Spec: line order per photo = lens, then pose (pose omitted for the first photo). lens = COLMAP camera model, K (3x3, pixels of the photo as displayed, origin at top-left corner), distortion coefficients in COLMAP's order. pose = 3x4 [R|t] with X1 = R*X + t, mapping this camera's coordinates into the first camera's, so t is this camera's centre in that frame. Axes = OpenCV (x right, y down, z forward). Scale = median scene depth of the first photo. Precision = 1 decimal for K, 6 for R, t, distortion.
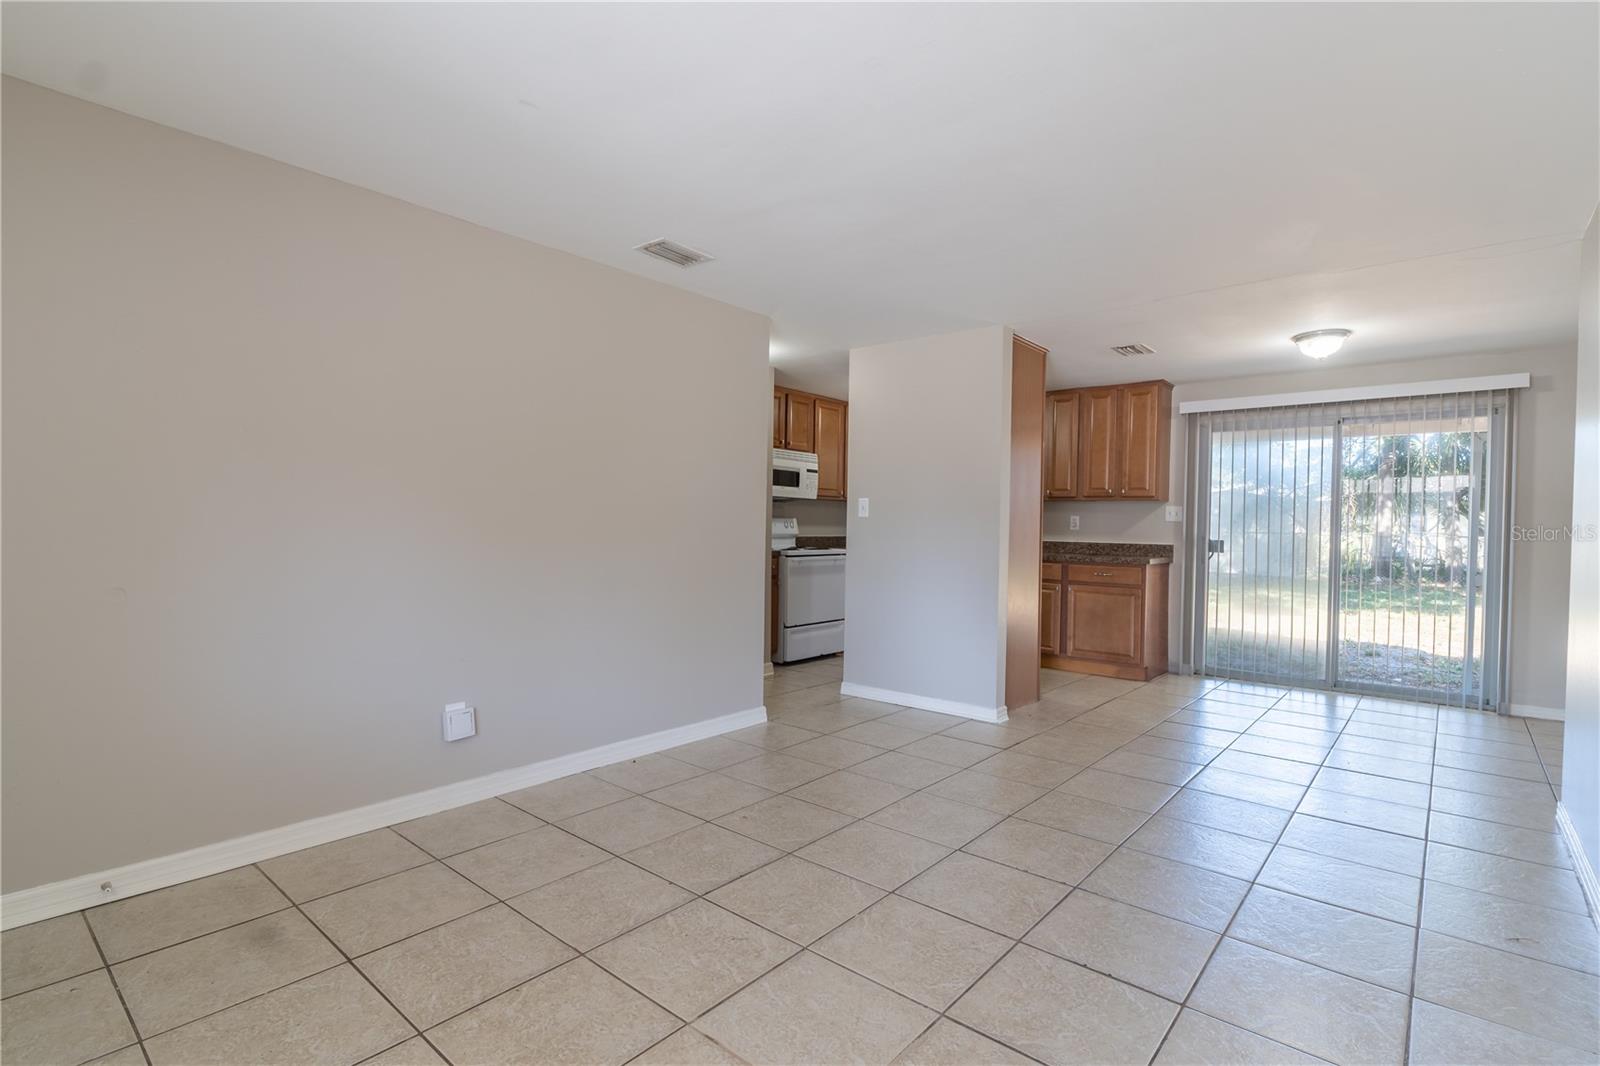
lens RADIAL K [[768.1, 0, 800.0], [0, 768.1, 533.0], [0, 0, 1]] dist [-0.000303, -0.000513]
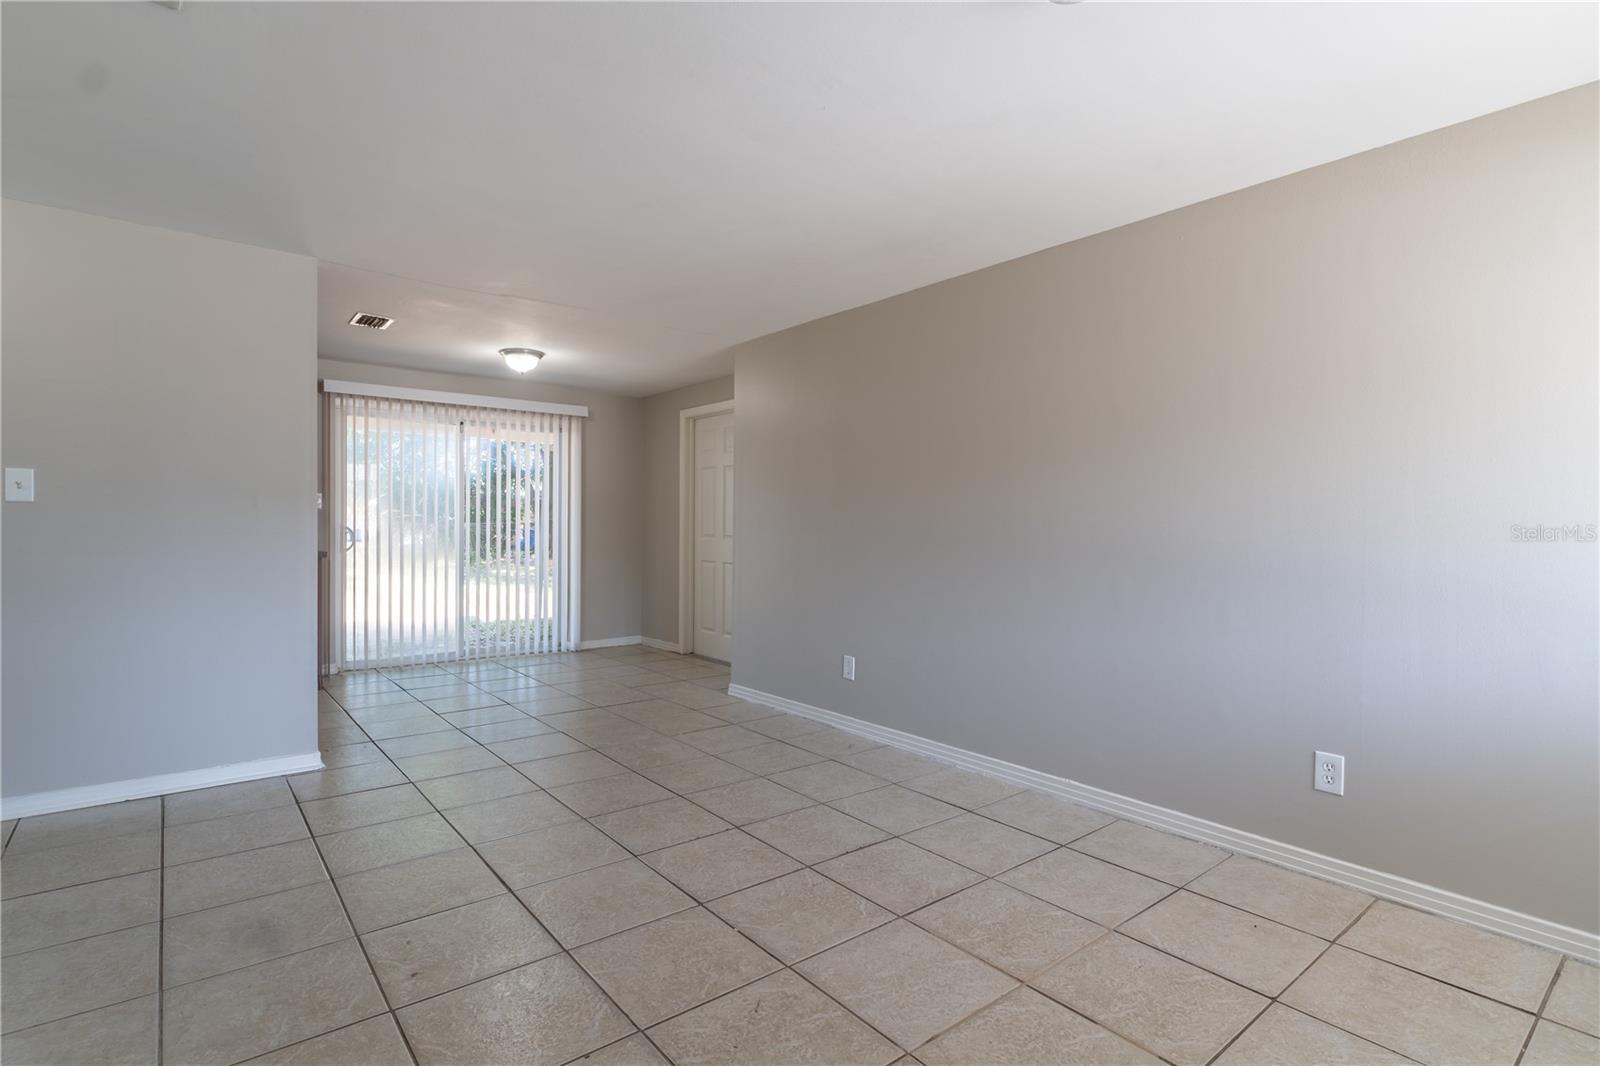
lens RADIAL K [[780.4, 0, 800.0], [0, 780.4, 533.0], [0, 0, 1]] dist [0.000202, -0.000022]
pose [[0.183630, -0.025160, 0.982673, -0.597162], [0.003609, 0.999683, 0.024921, -0.014906], [-0.982989, -0.001030, 0.183662, 0.517952]]
